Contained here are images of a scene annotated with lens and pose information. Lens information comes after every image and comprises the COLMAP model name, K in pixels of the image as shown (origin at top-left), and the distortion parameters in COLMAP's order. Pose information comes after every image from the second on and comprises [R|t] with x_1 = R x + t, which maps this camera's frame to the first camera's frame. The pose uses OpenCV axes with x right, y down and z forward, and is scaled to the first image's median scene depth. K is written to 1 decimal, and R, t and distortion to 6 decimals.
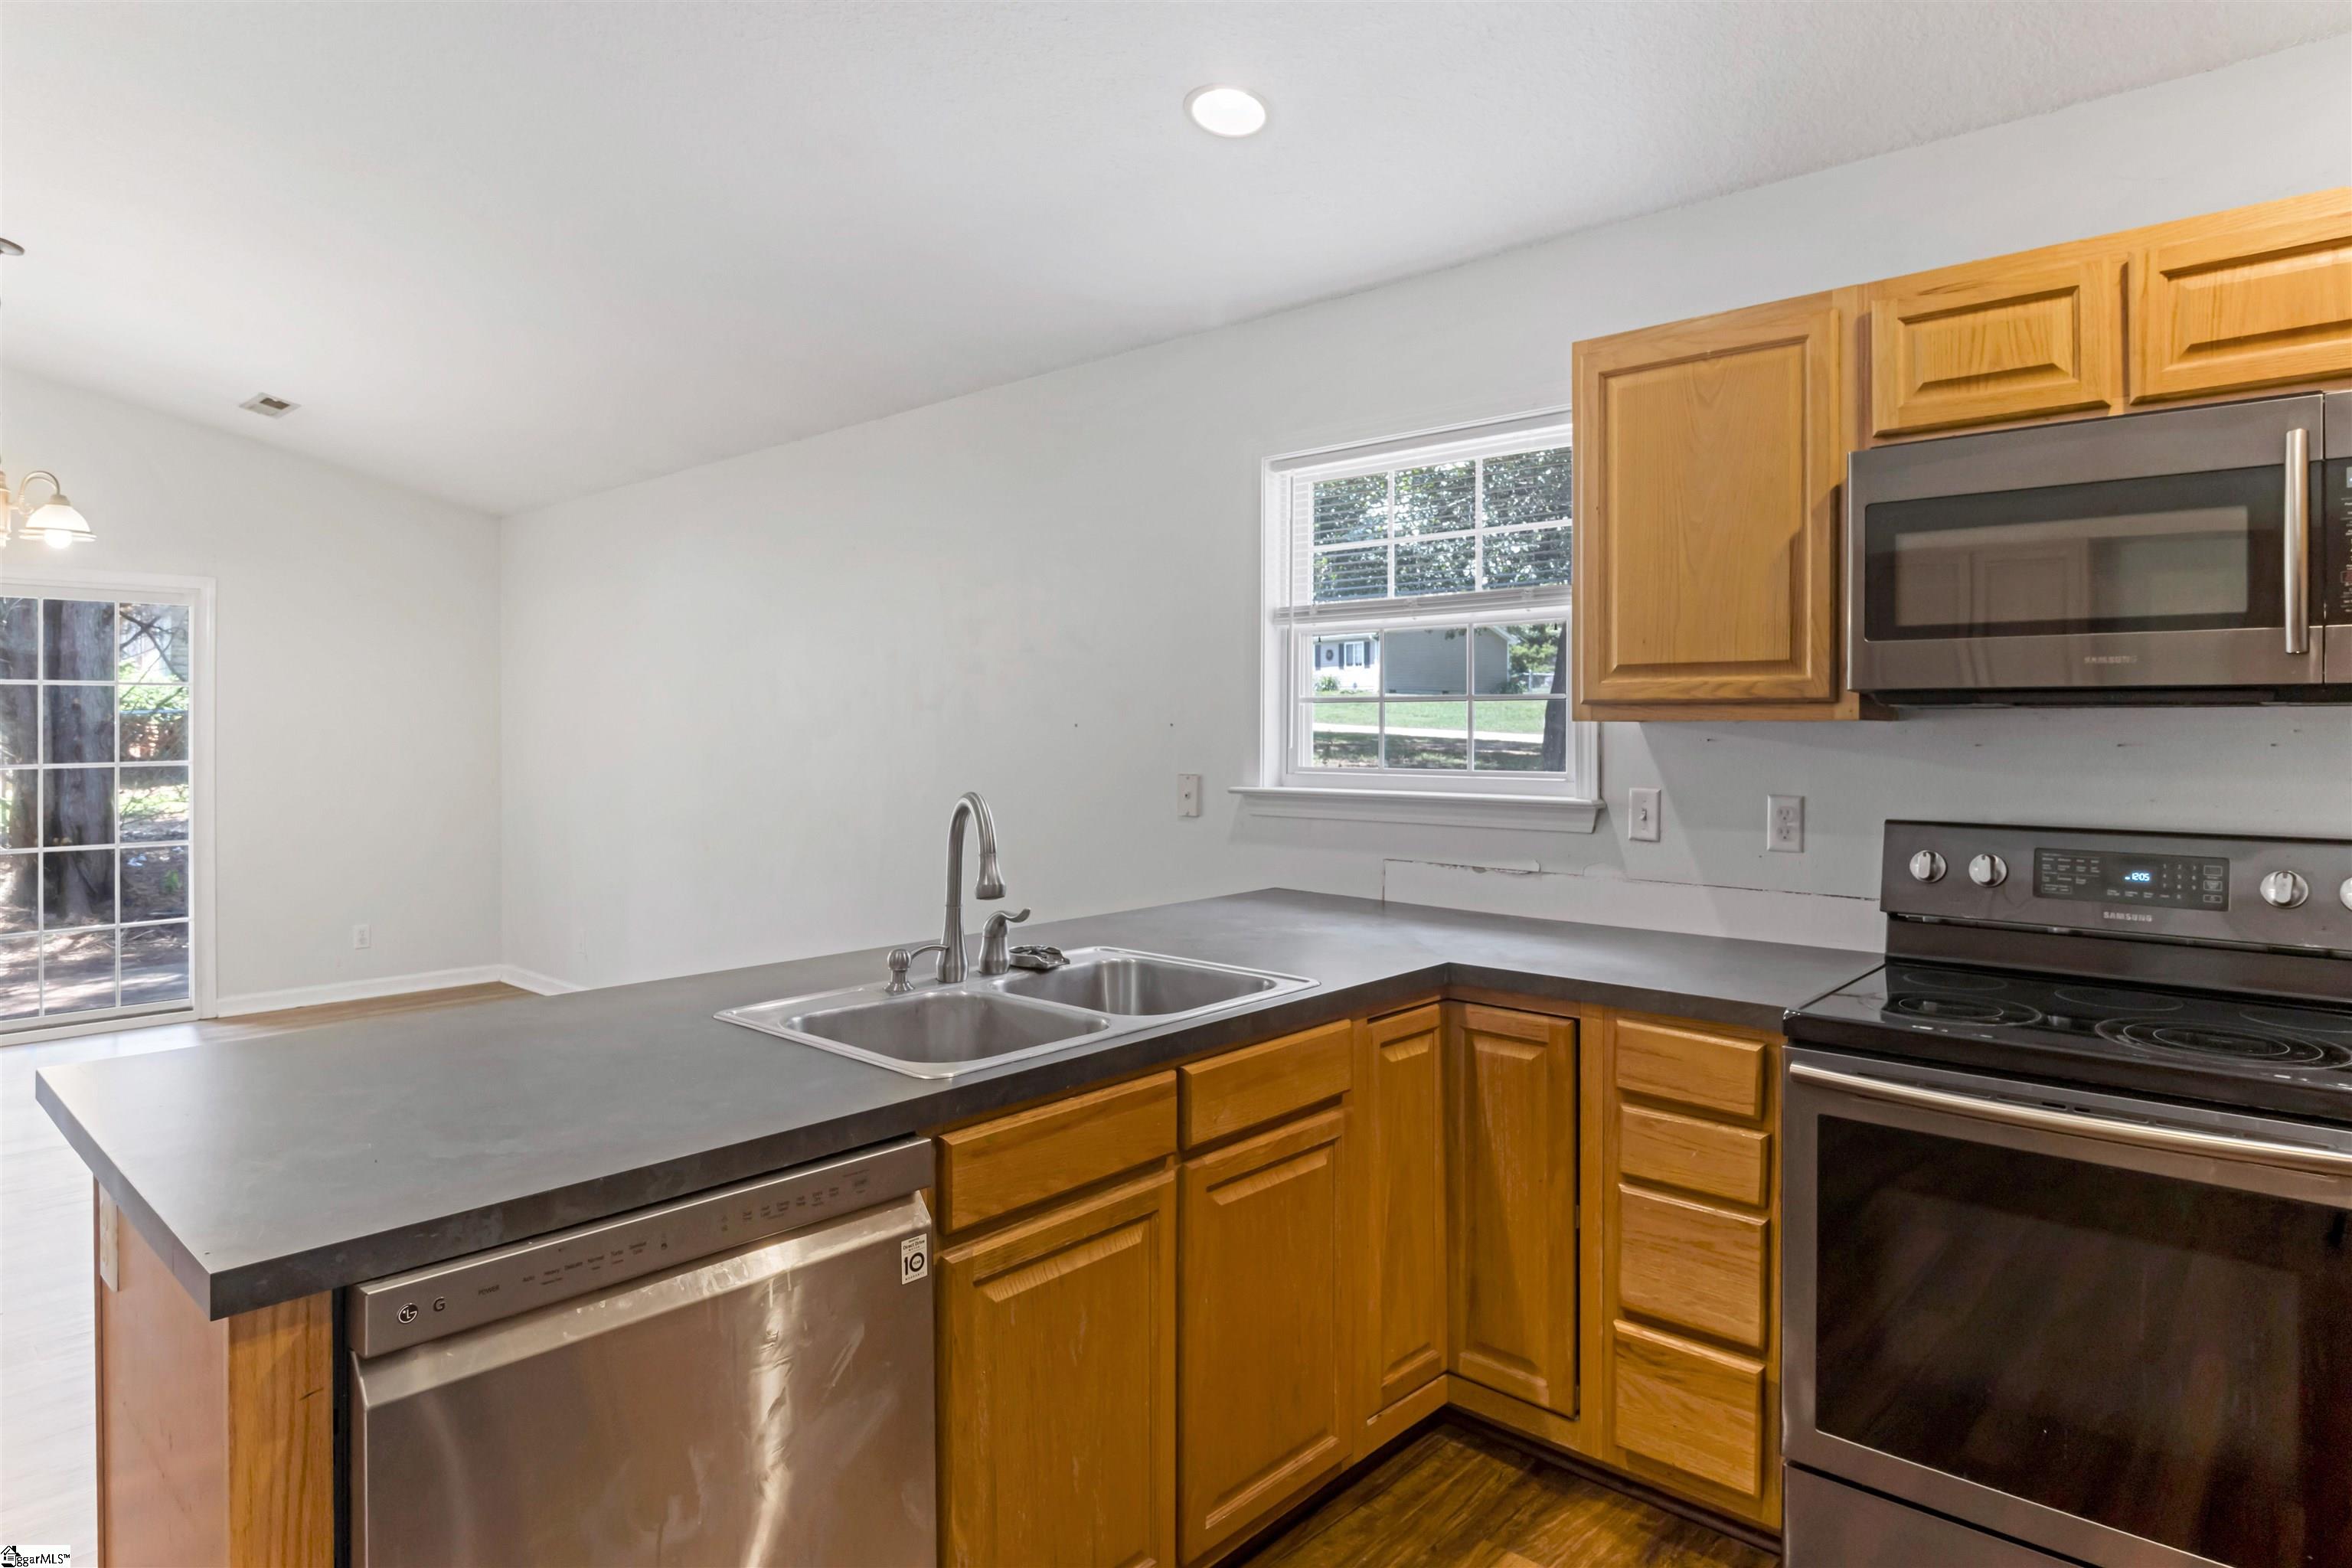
lens RADIAL K [[1337.3, 0, 1173.9], [0, 1337.3, 724.4], [0, 0, 1]] dist [-0.014598, 0.001573]
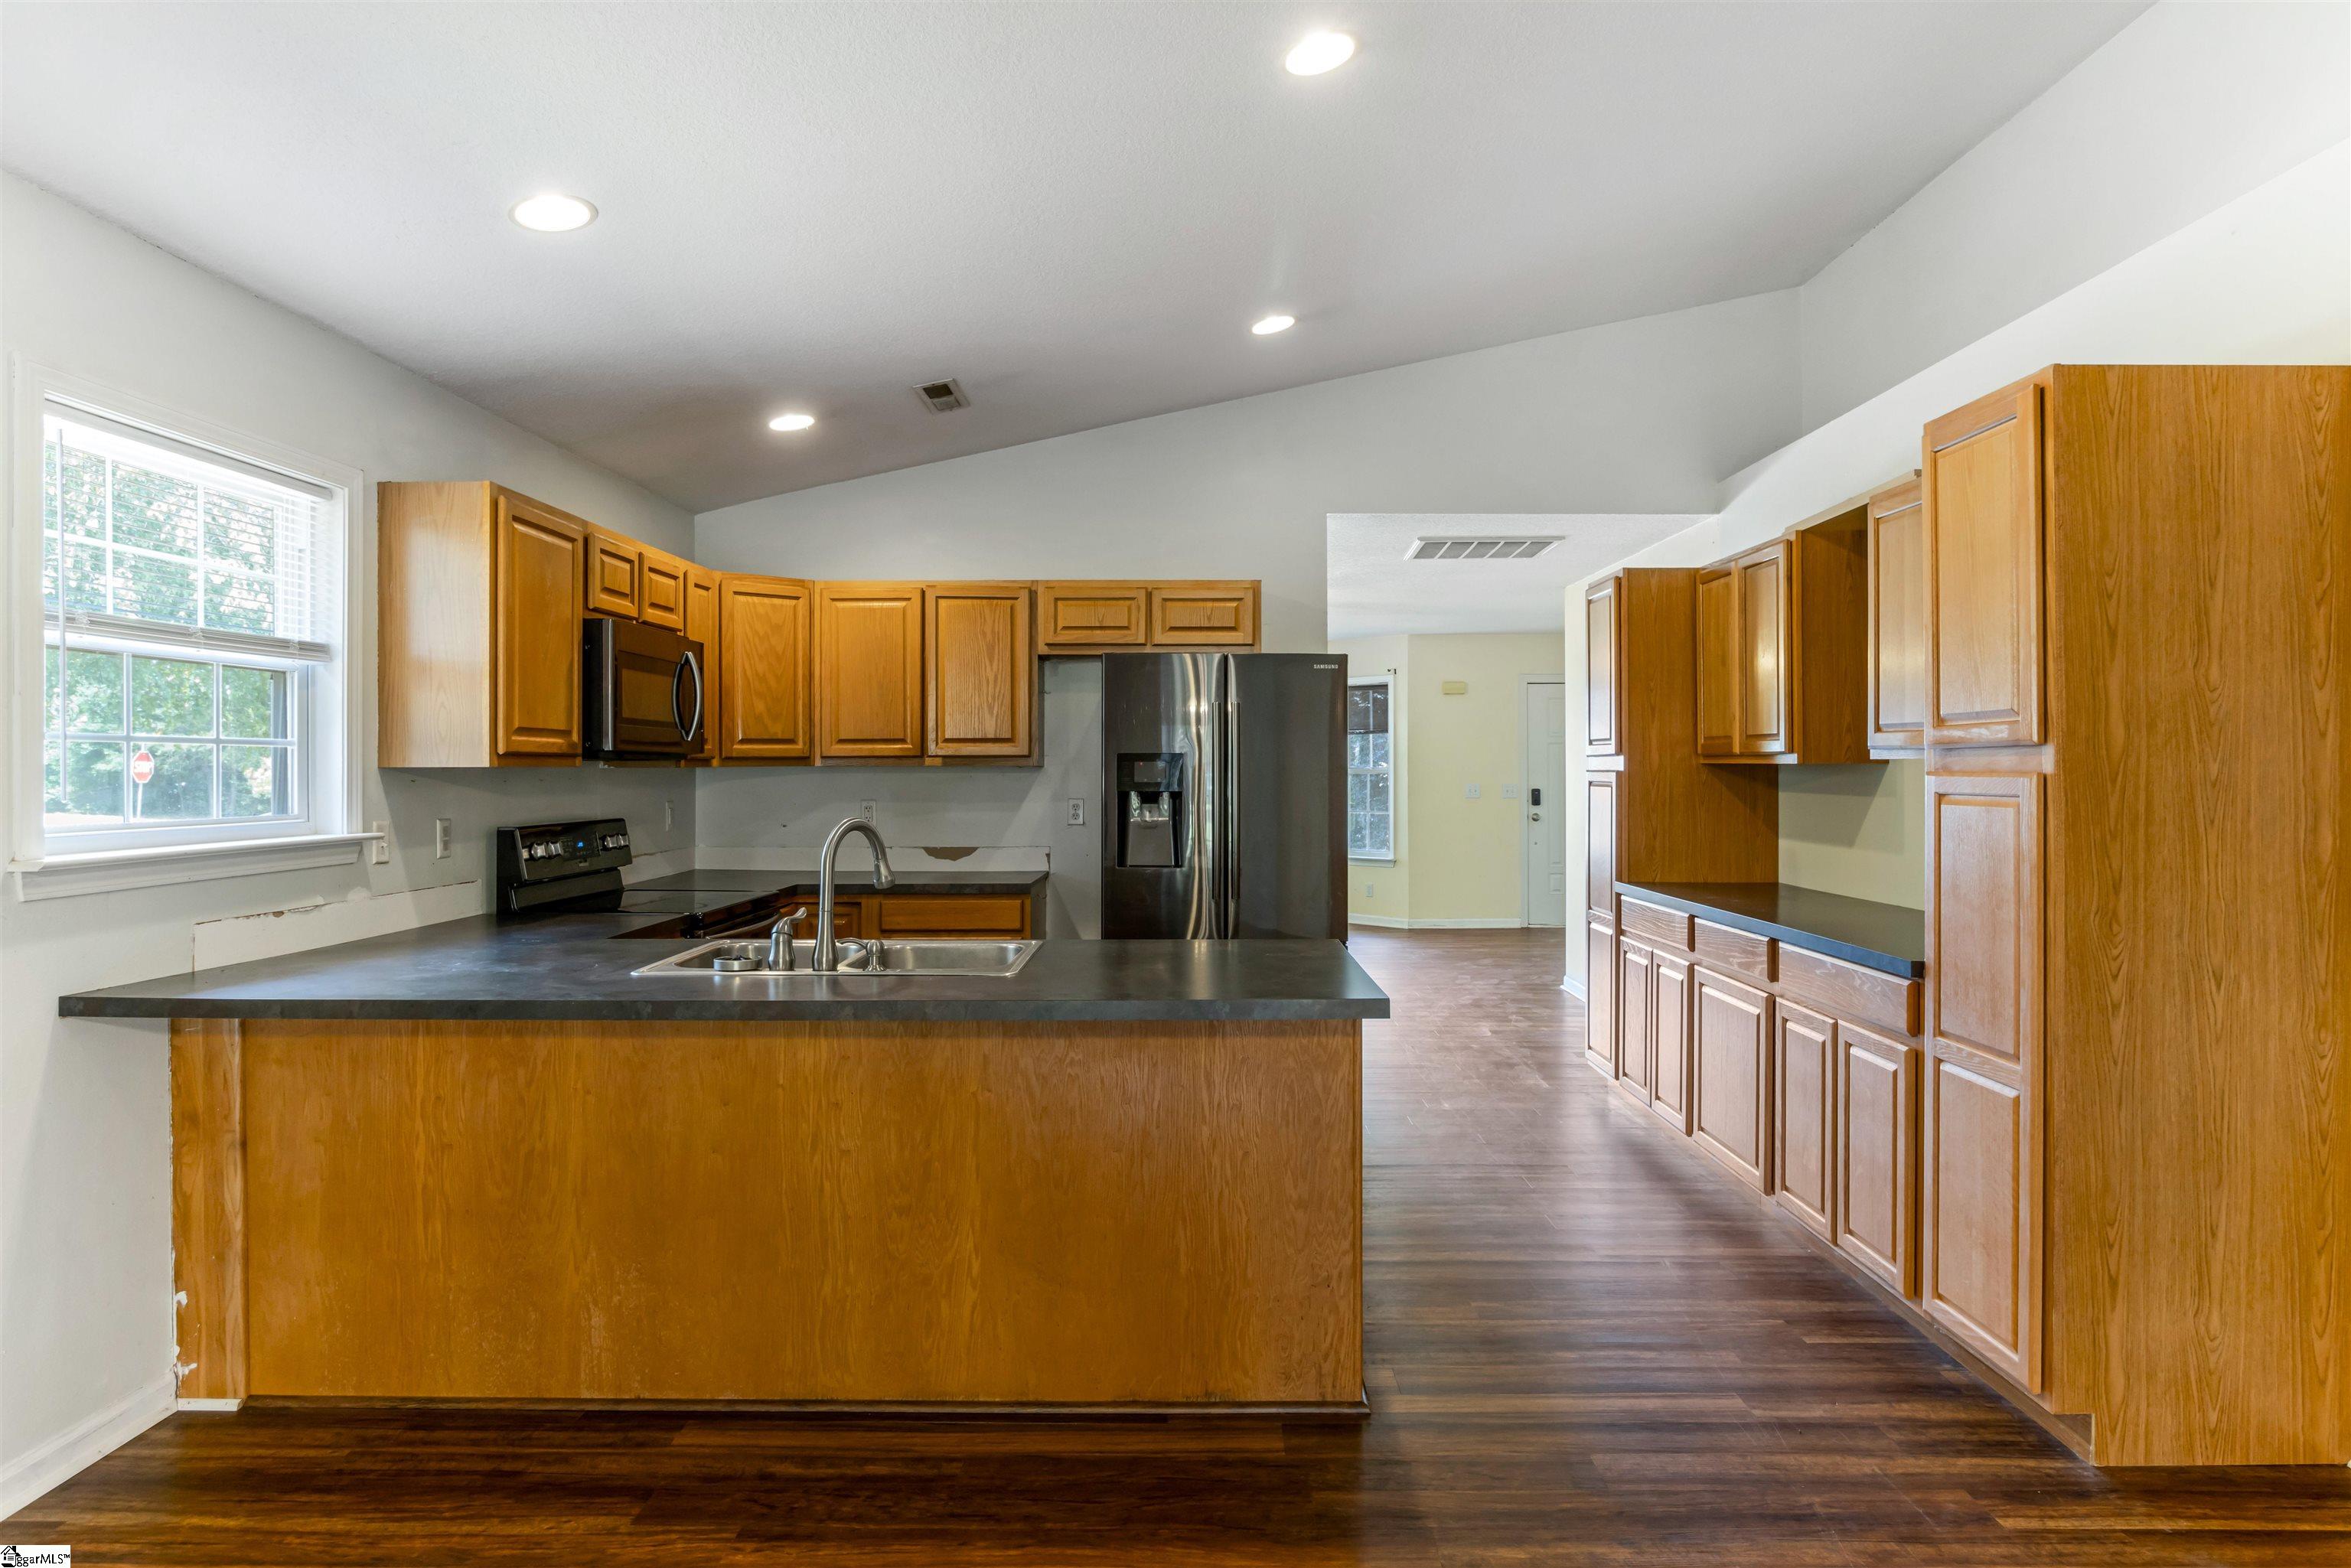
lens RADIAL K [[1336.7, 0, 1170.6], [0, 1336.7, 774.2], [0, 0, 1]] dist [-0.014598, 0.001573]
pose [[-0.660692, -0.002576, 0.750653, -1.301647], [0.001016, 0.999990, 0.004326, -0.000016], [-0.750656, 0.003621, -0.660683, 1.559651]]
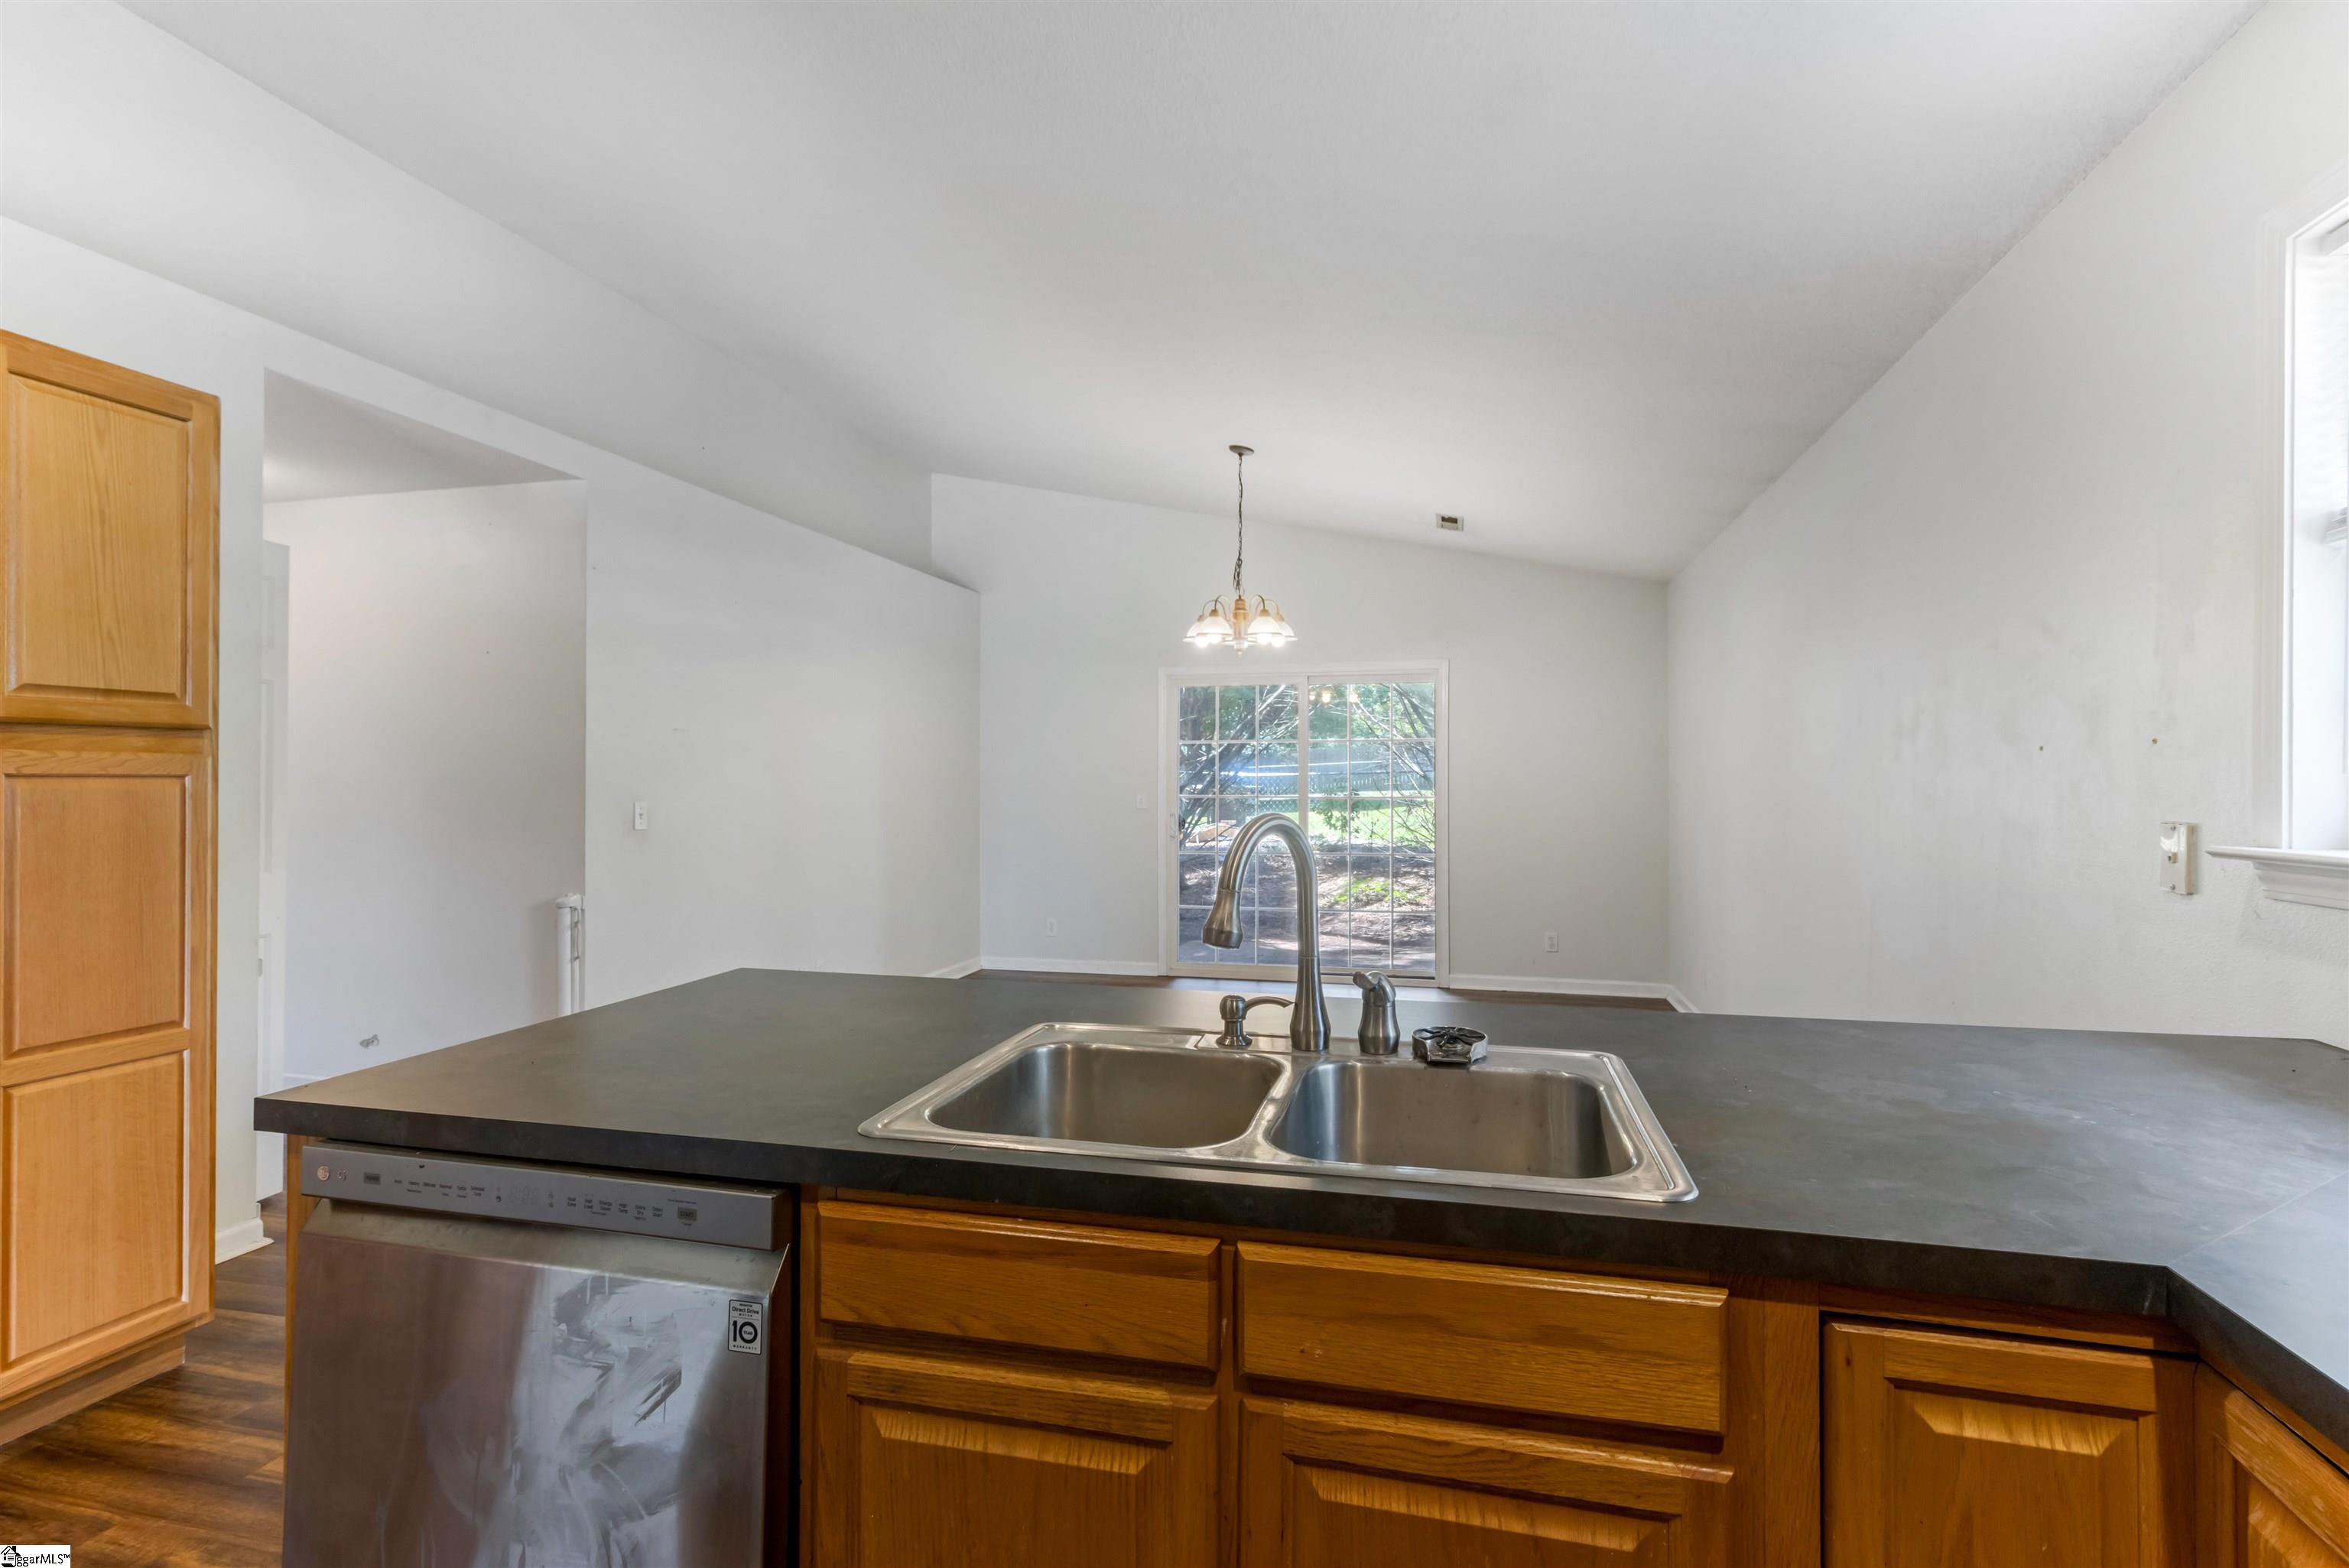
lens RADIAL K [[1122.1, 0, 1195.5], [0, 1122.1, 775.9], [0, 0, 1]] dist [0.002548, 0.000141]
pose [[0.473307, -0.003230, -0.880892, 0.391398], [-0.000001, 0.999993, -0.003668, 0.029308], [0.880898, 0.001737, 0.473304, 0.604900]]
